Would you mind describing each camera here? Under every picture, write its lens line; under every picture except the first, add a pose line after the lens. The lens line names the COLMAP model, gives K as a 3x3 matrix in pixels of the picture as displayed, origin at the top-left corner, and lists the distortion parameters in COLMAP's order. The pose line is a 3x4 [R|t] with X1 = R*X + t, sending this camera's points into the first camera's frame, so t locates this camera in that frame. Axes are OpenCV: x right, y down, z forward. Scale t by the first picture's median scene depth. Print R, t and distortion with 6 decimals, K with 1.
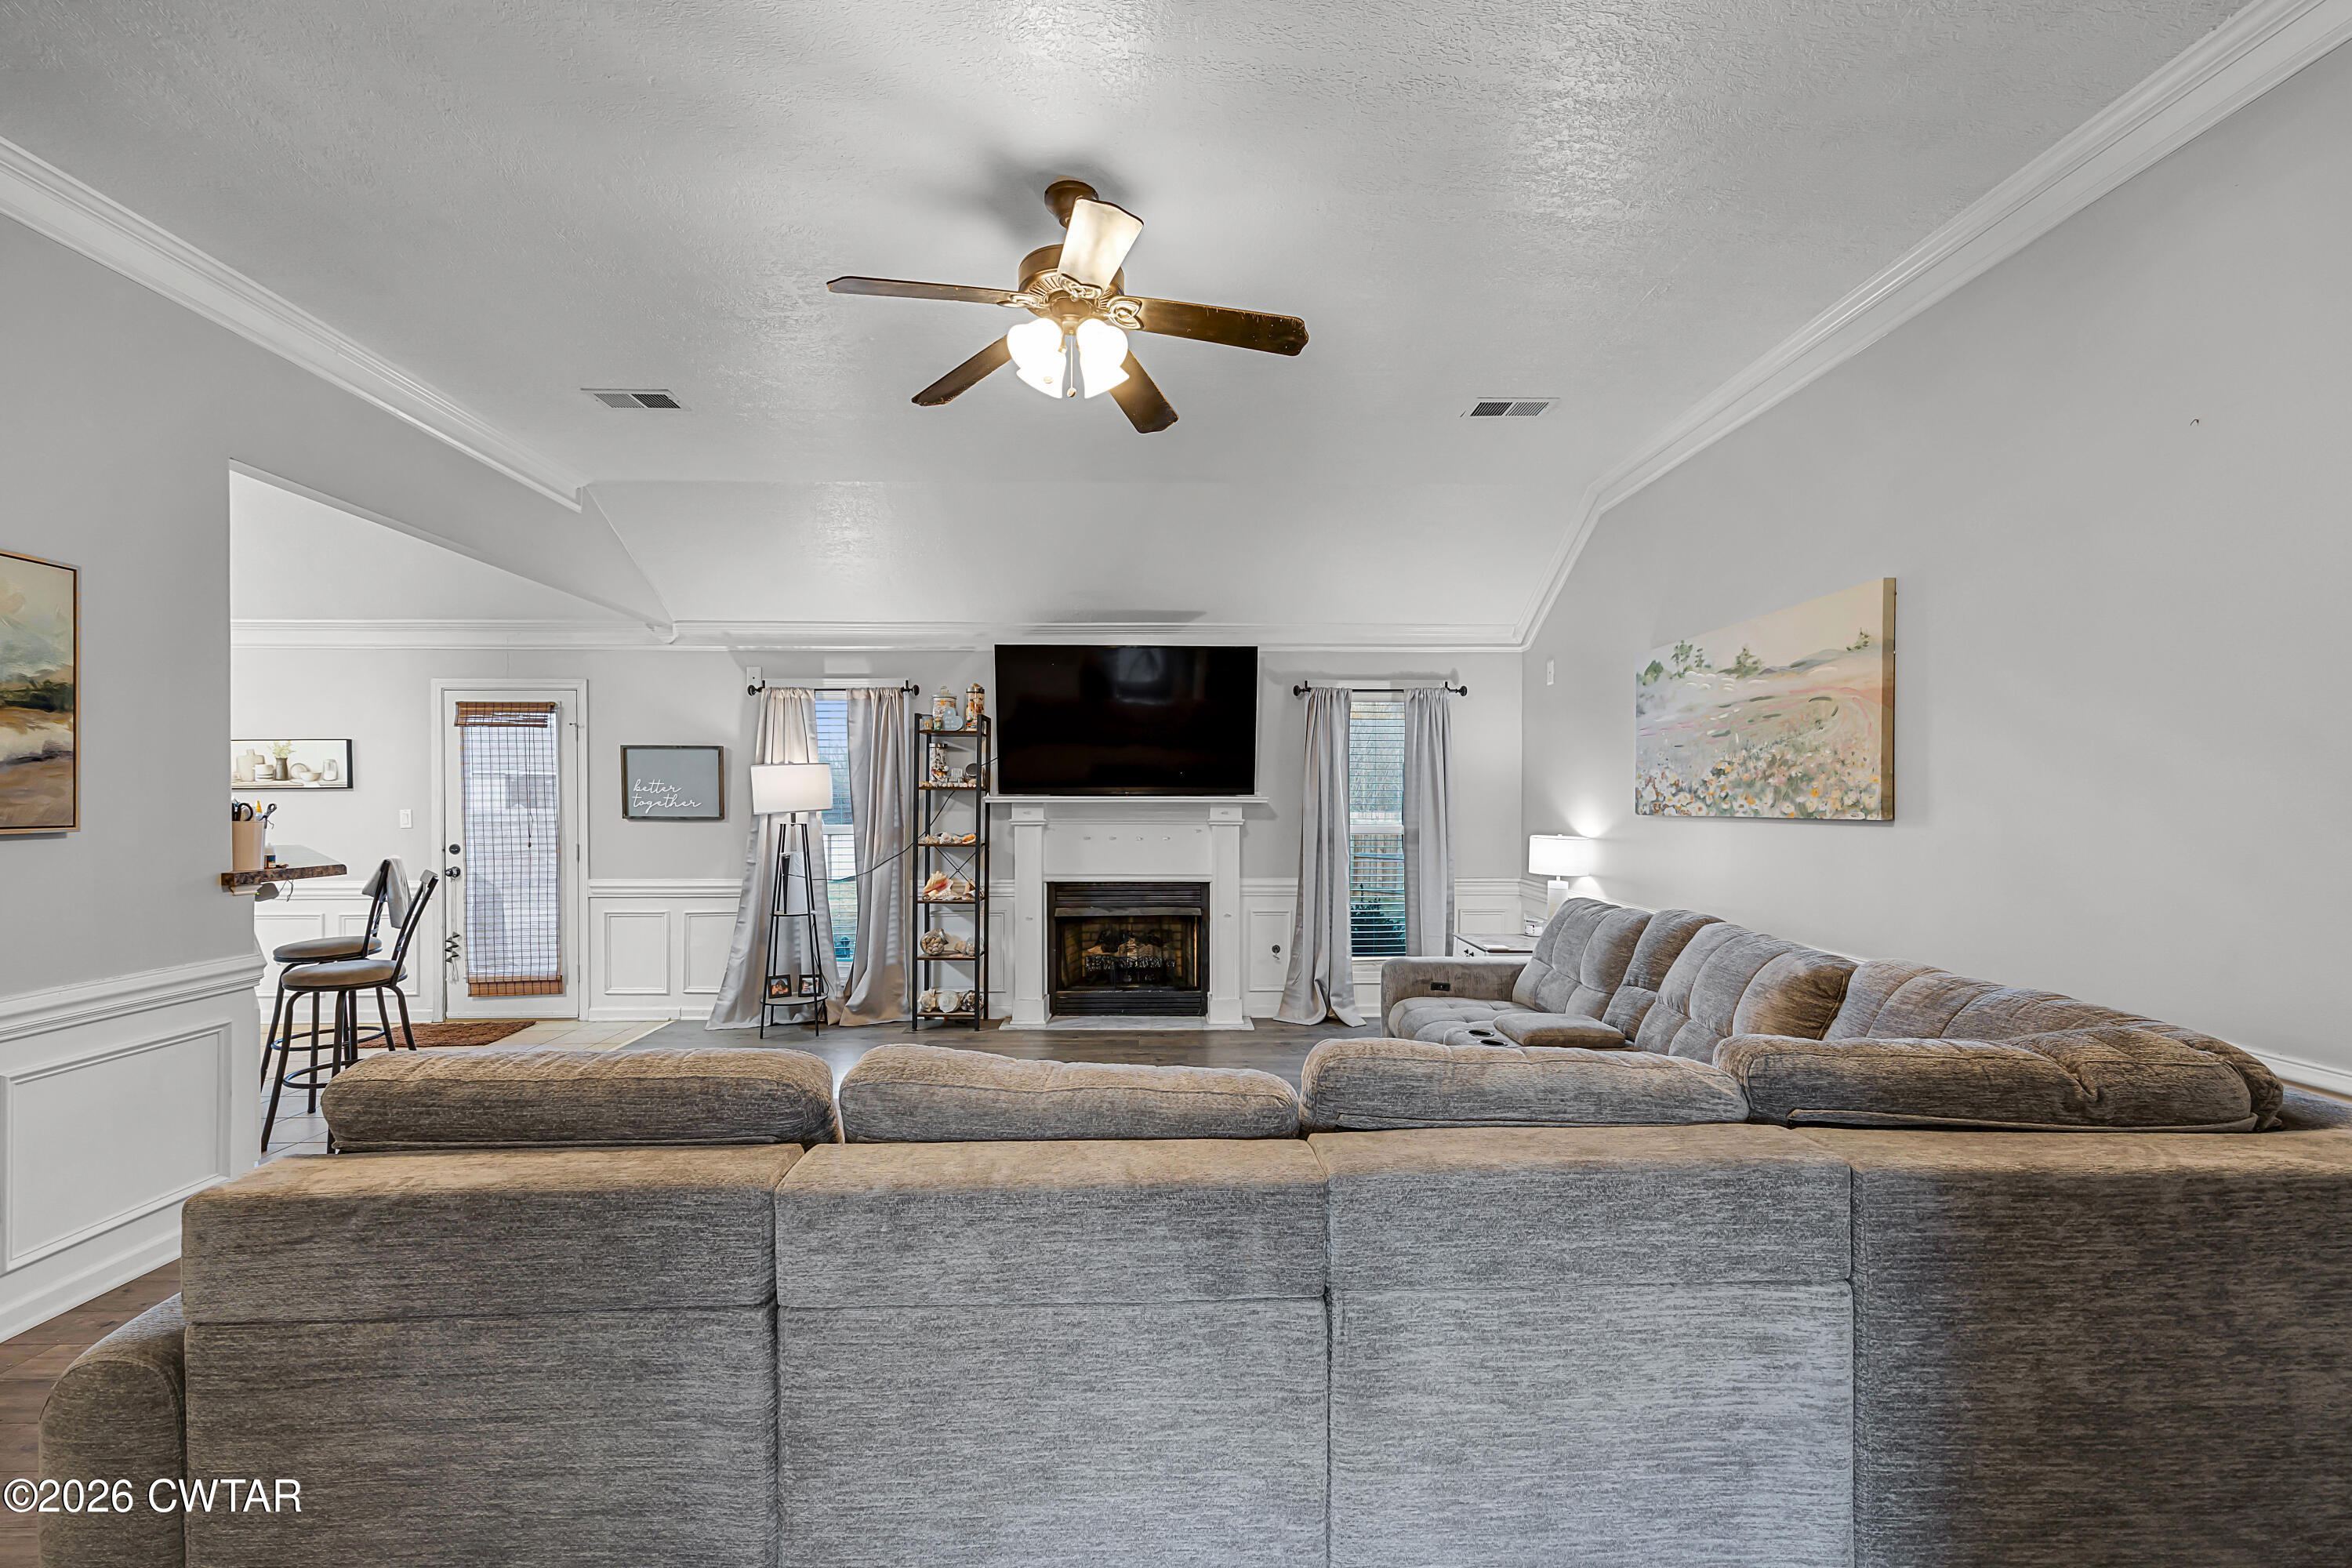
lens RADIAL K [[954.0, 0, 1176.4], [0, 954.0, 802.4], [0, 0, 1]] dist [-0.007145, 0.001490]
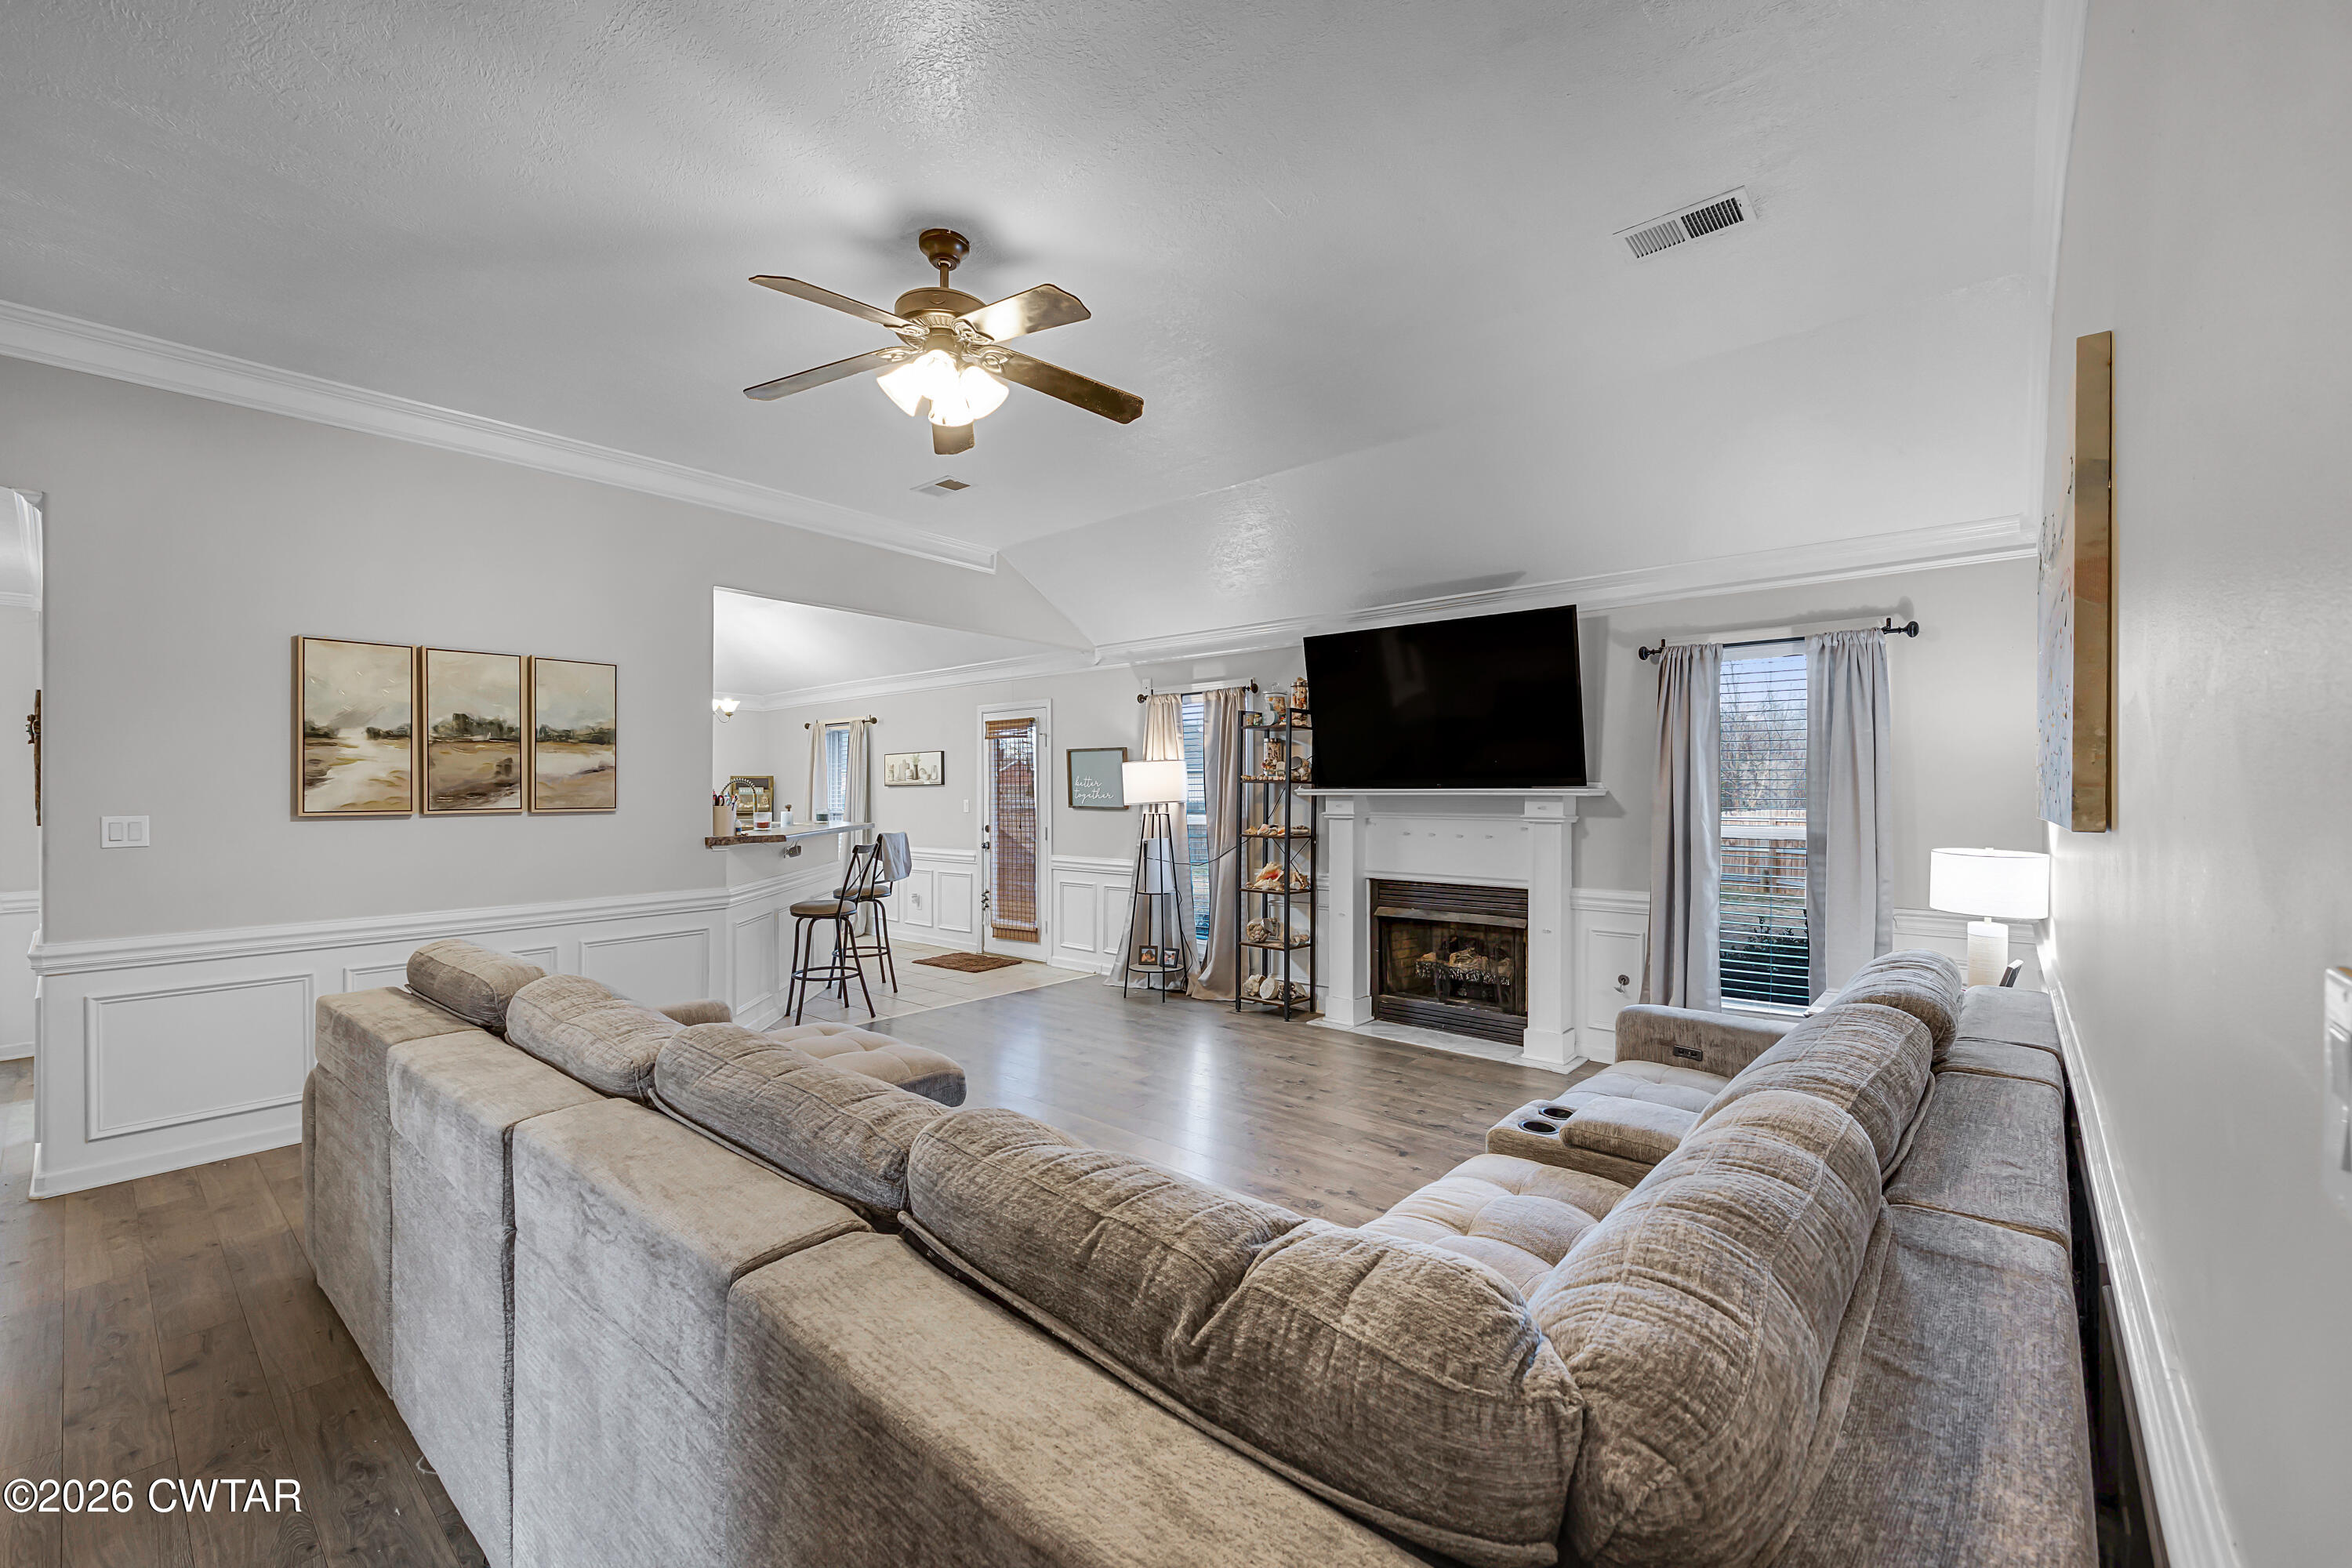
lens RADIAL K [[954.0, 0, 1180.3], [0, 954.0, 790.9], [0, 0, 1]] dist [-0.007145, 0.001490]
pose [[0.743367, -0.001512, -0.668883, 0.371663], [-0.000975, 0.999994, -0.003343, -0.001007], [0.668884, 0.003137, 0.743361, 0.166936]]
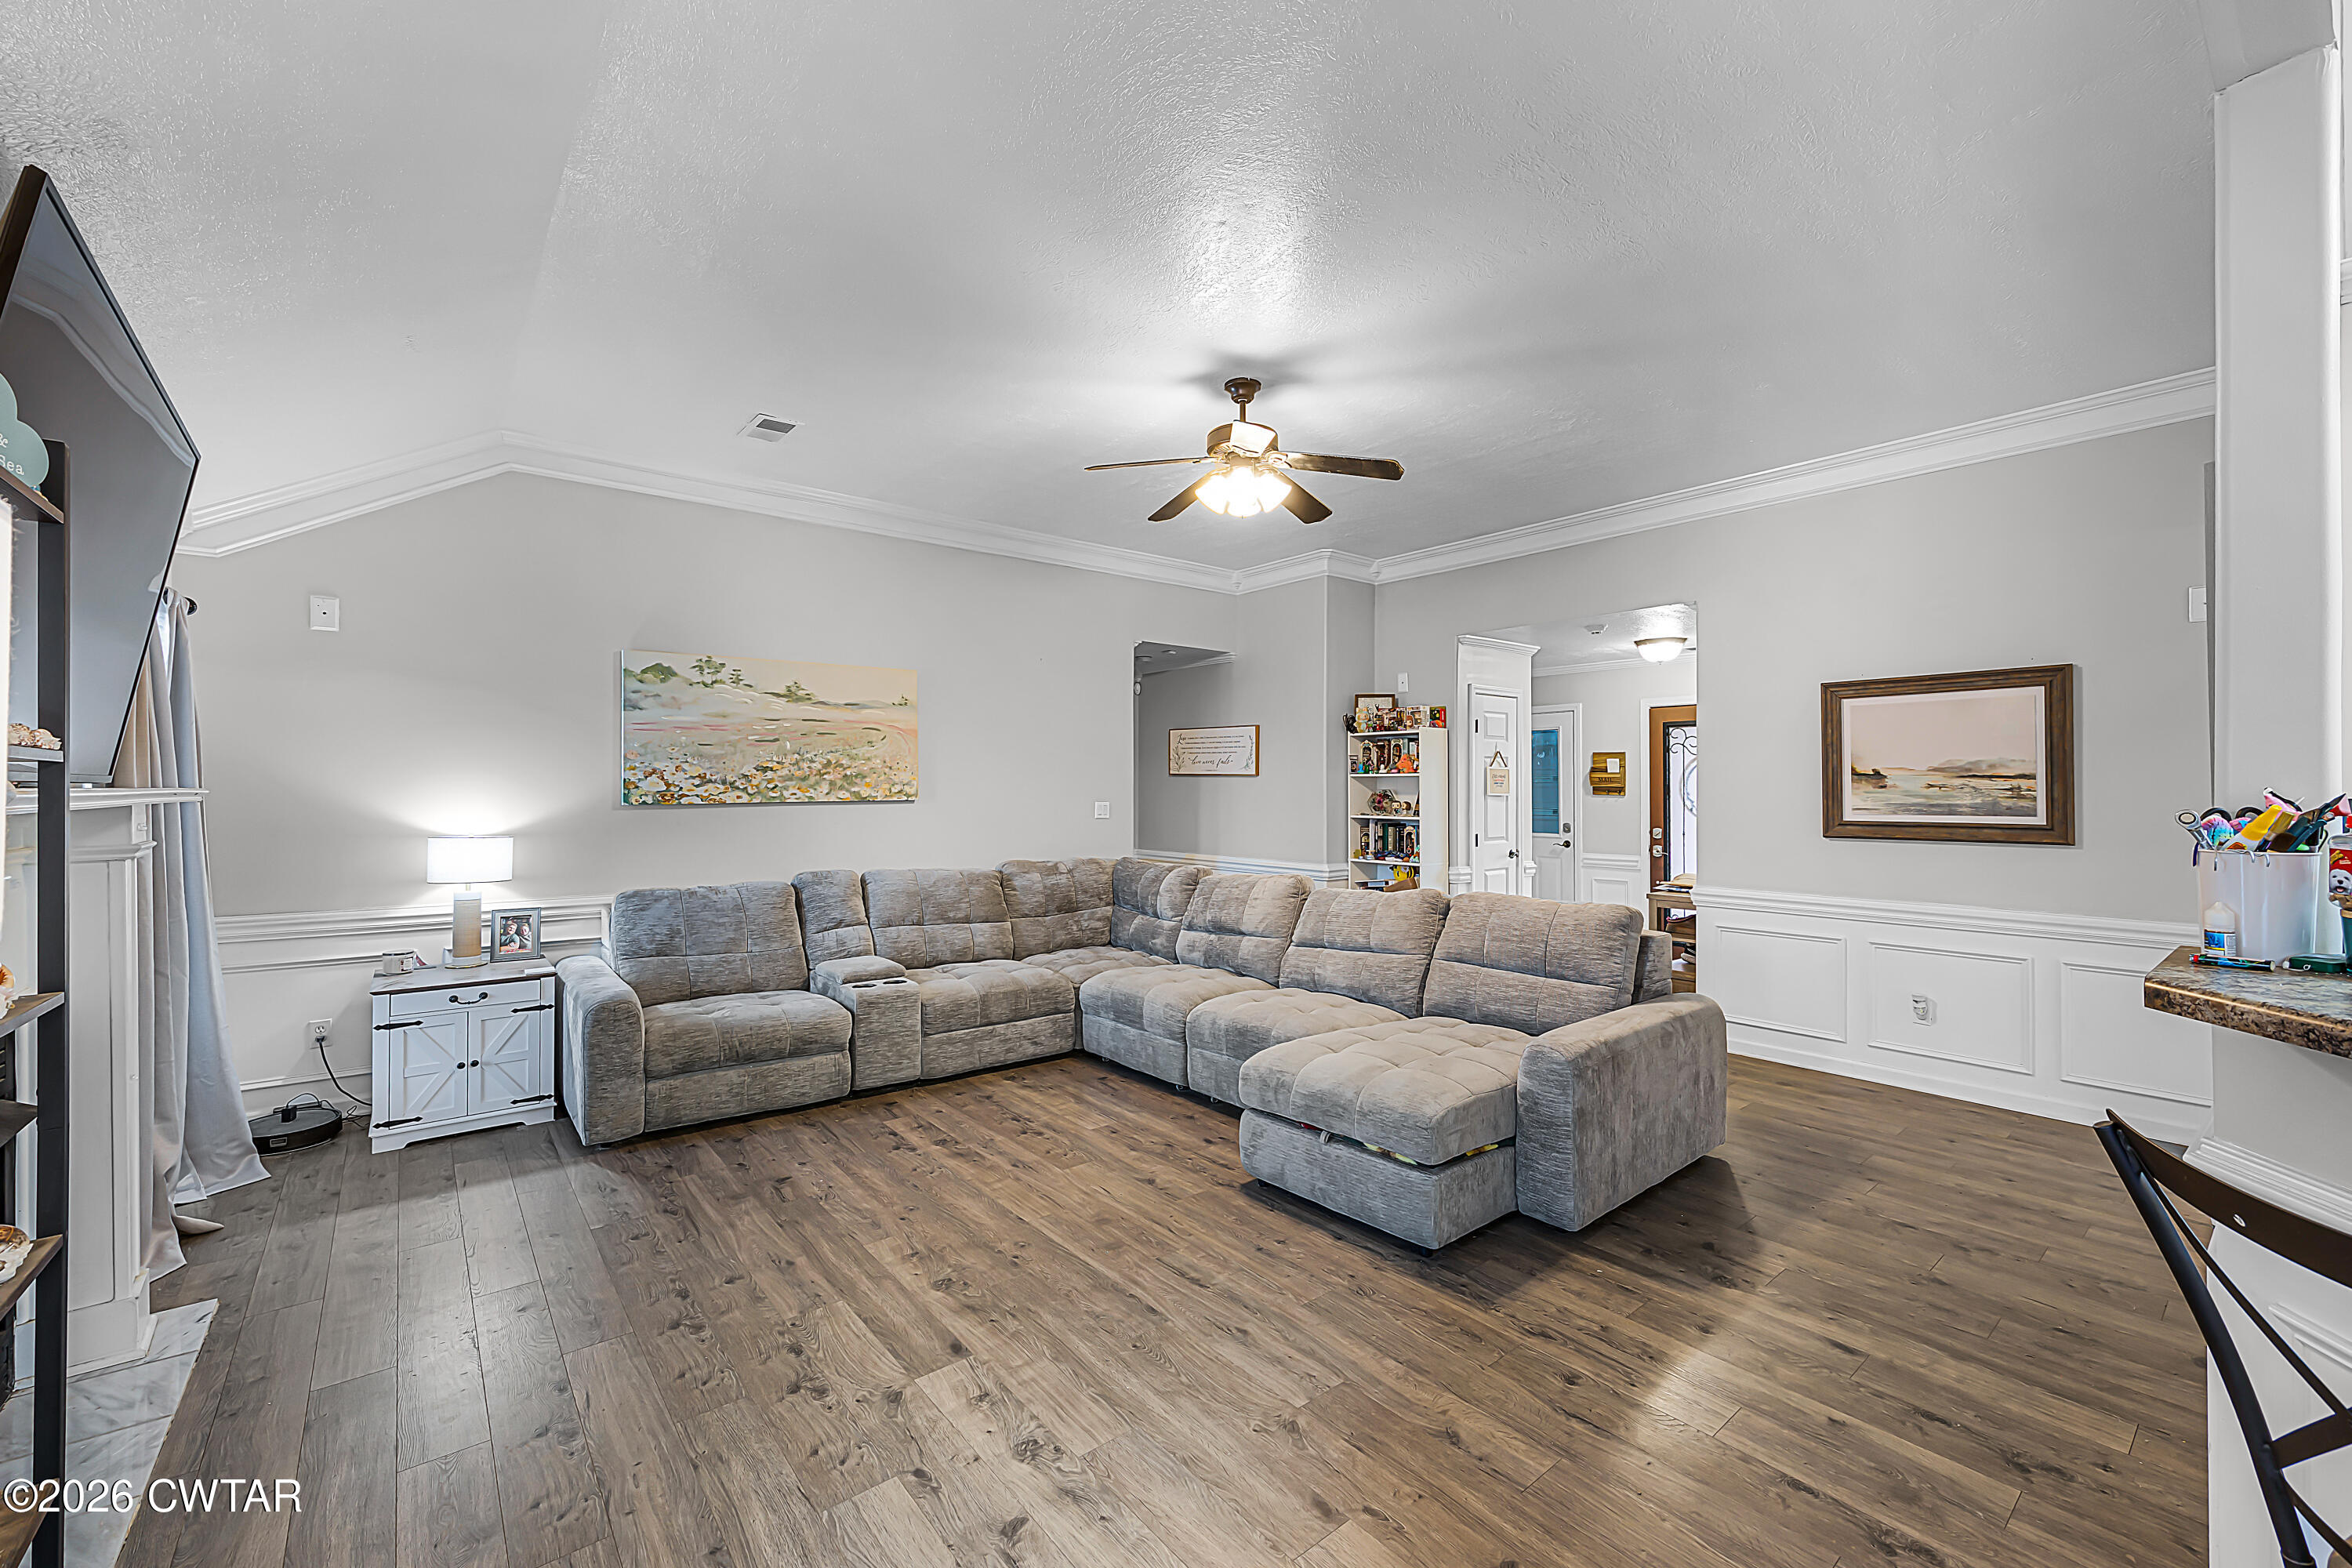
lens RADIAL K [[954.0, 0, 1194.4], [0, 954.0, 778.9], [0, 0, 1]] dist [-0.007145, 0.001490]
pose [[-0.625816, 0.003345, 0.779963, -0.550608], [0.001378, 0.999994, -0.003183, -0.008377], [-0.779969, -0.000917, -0.625817, 0.897663]]
